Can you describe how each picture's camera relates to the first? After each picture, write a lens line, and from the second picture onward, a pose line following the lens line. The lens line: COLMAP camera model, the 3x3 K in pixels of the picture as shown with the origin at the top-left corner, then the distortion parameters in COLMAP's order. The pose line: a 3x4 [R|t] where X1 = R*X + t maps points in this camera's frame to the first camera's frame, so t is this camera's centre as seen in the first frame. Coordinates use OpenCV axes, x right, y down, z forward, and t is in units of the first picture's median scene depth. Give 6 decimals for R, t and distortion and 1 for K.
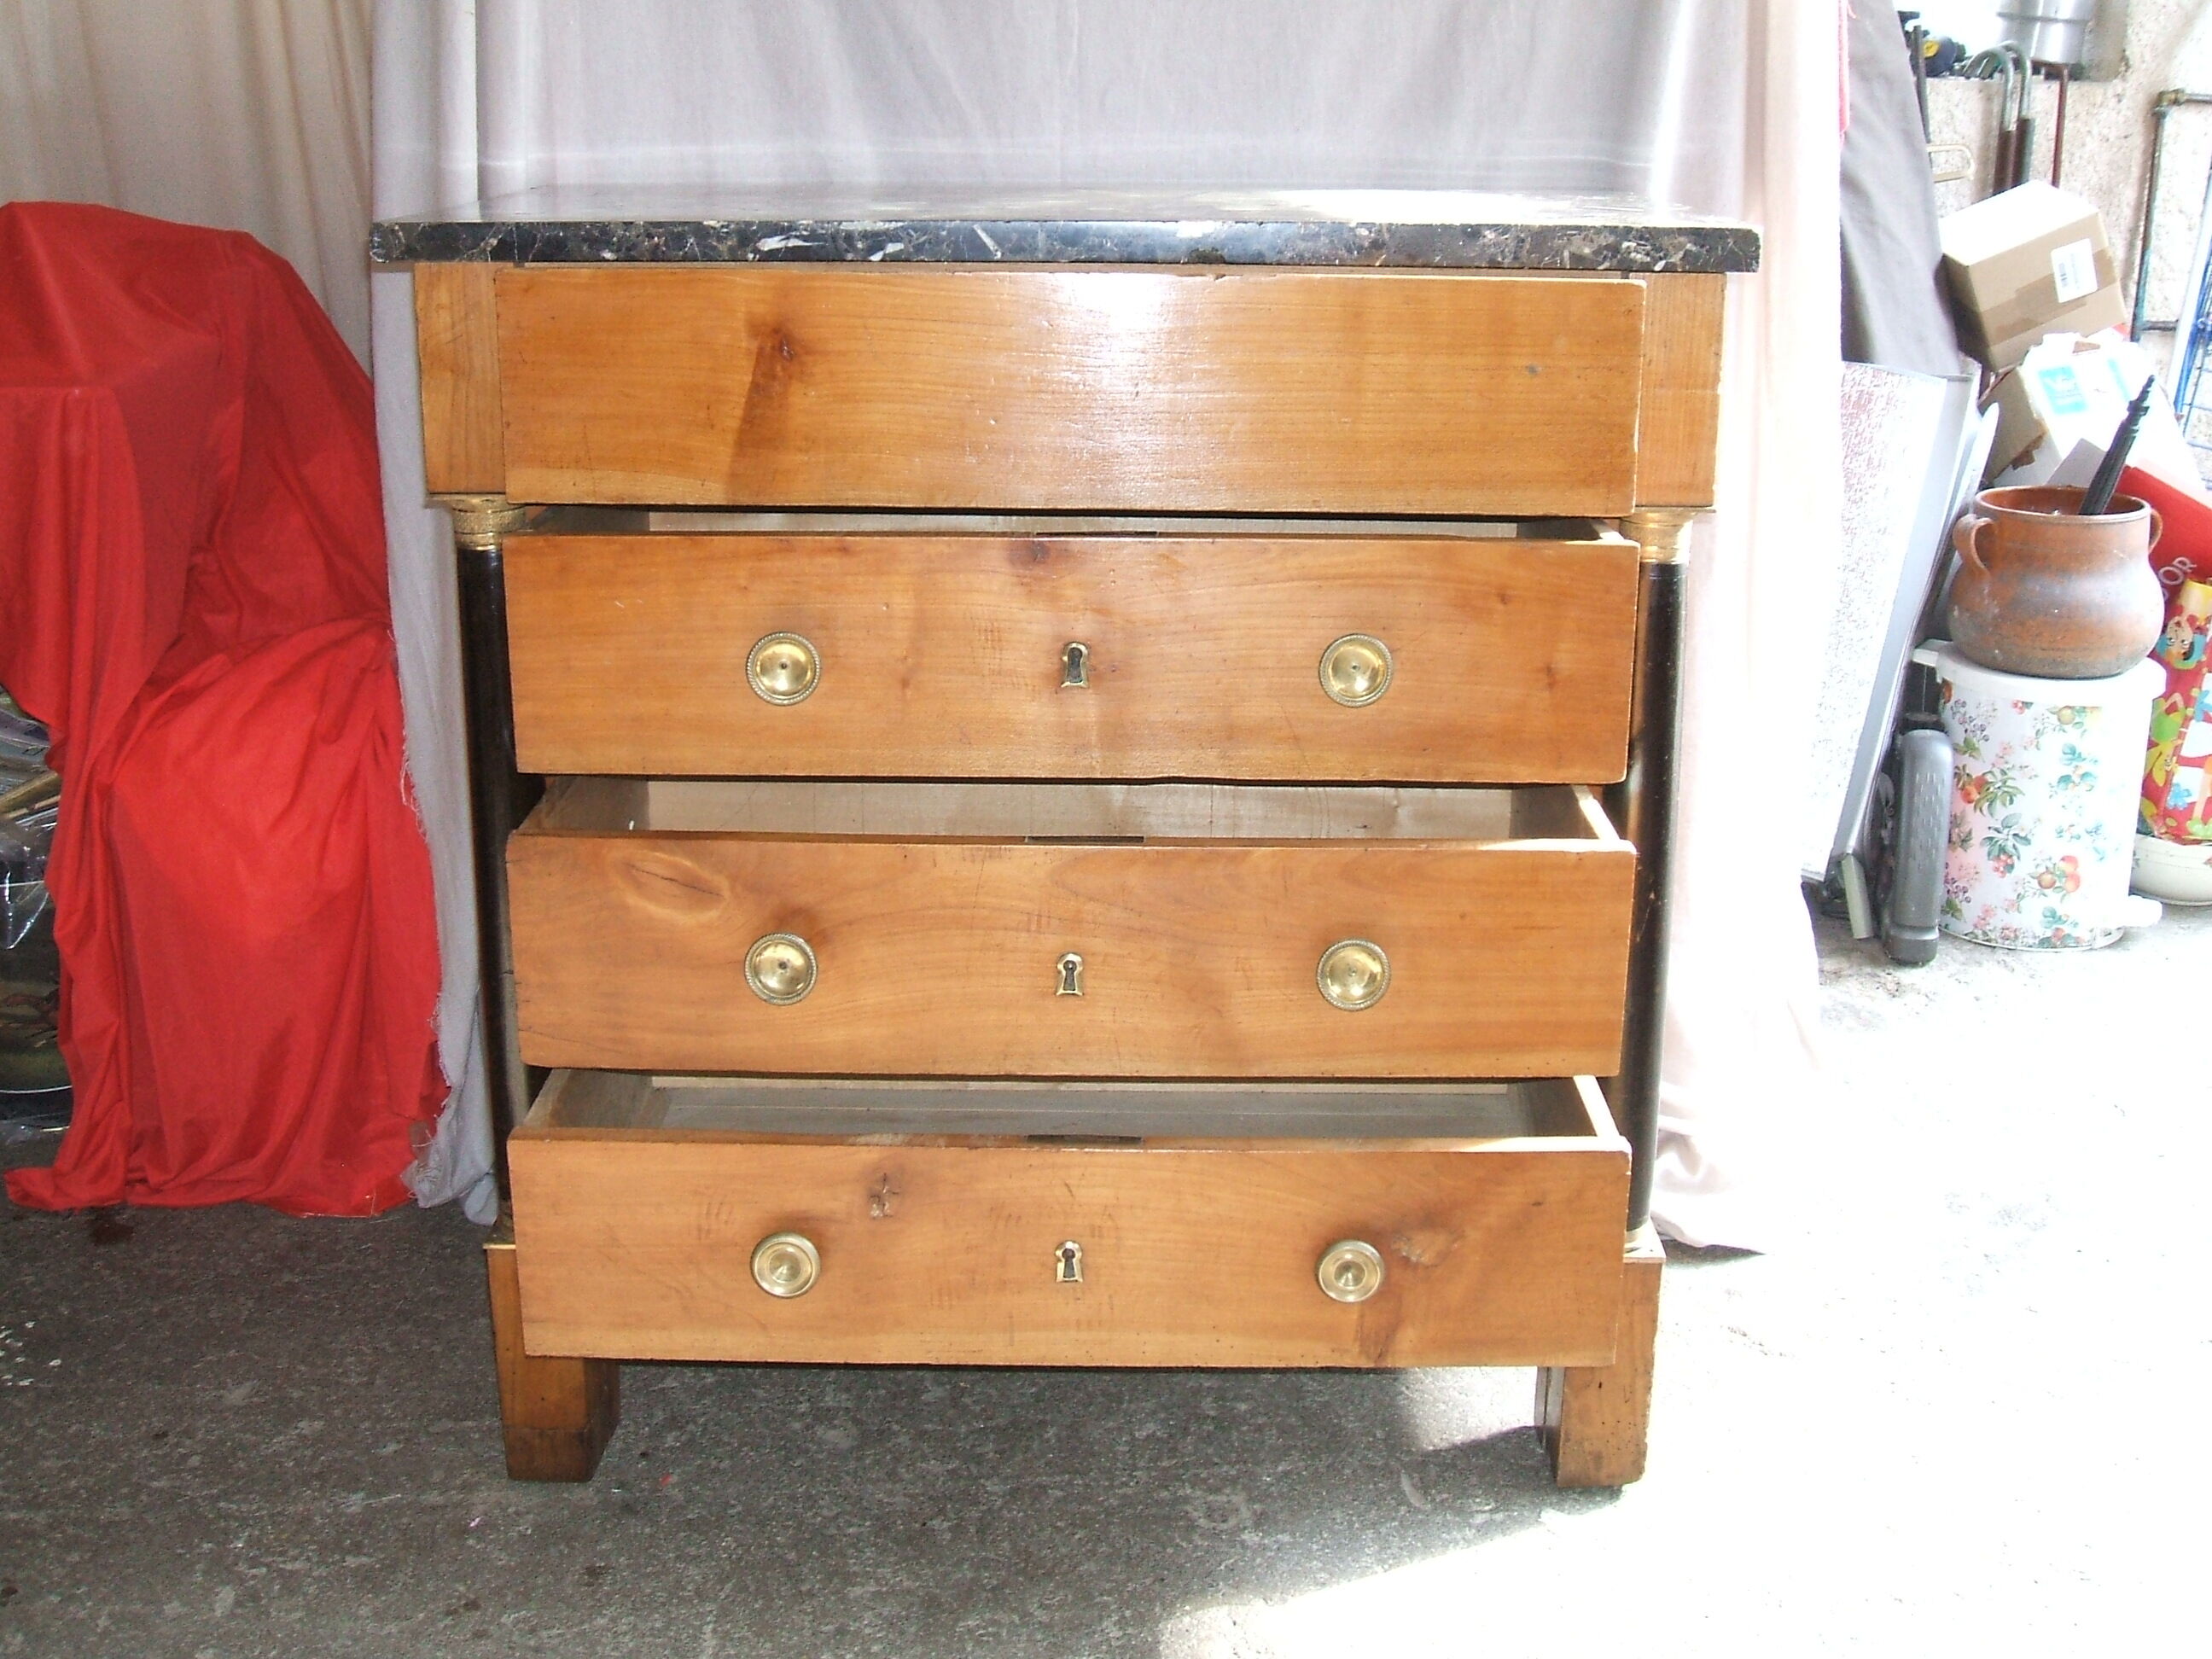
lens RADIAL K [[2484.0, 0, 1107.5], [0, 2484.0, 830.3], [0, 0, 1]] dist [-0.064397, 0.000000]
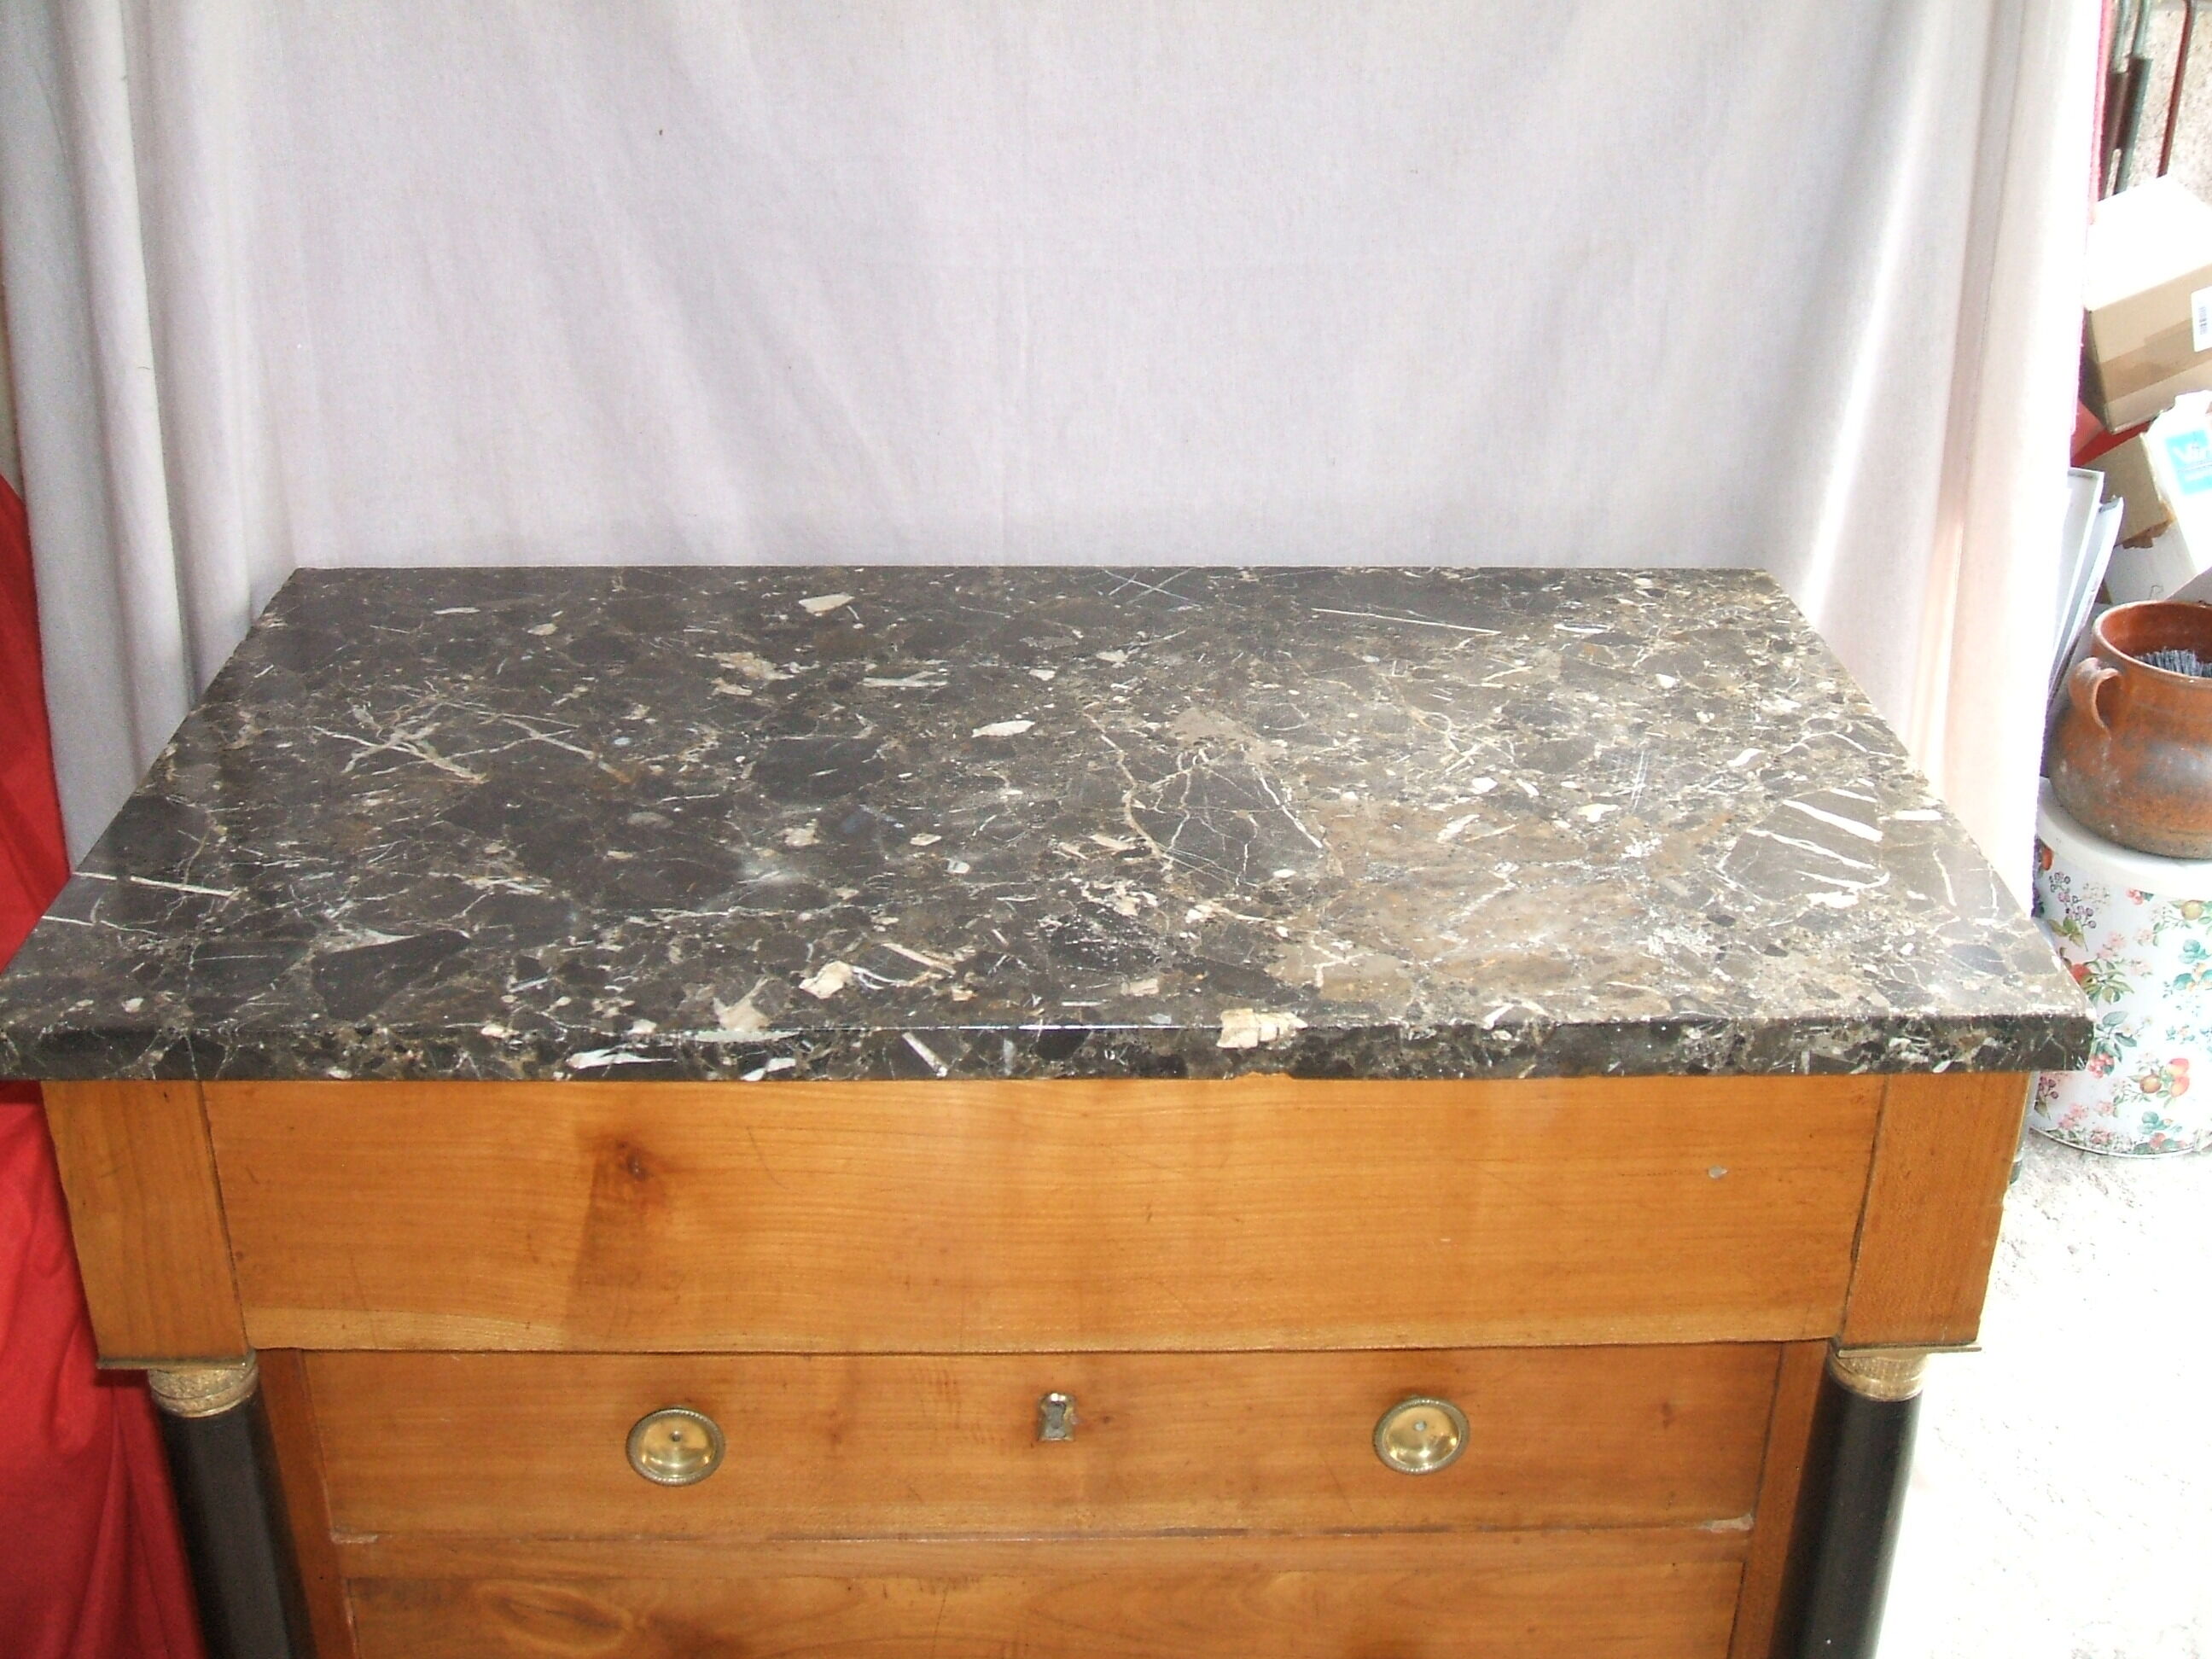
lens RADIAL K [[2484.0, 0, 1106.2], [0, 2484.0, 828.6], [0, 0, 1]] dist [-0.064397, 0.000000]
pose [[0.999012, -0.013334, 0.042404, -0.021056], [0.005917, 0.985352, 0.170432, -0.305048], [-0.044056, -0.170013, 0.984457, 0.276594]]
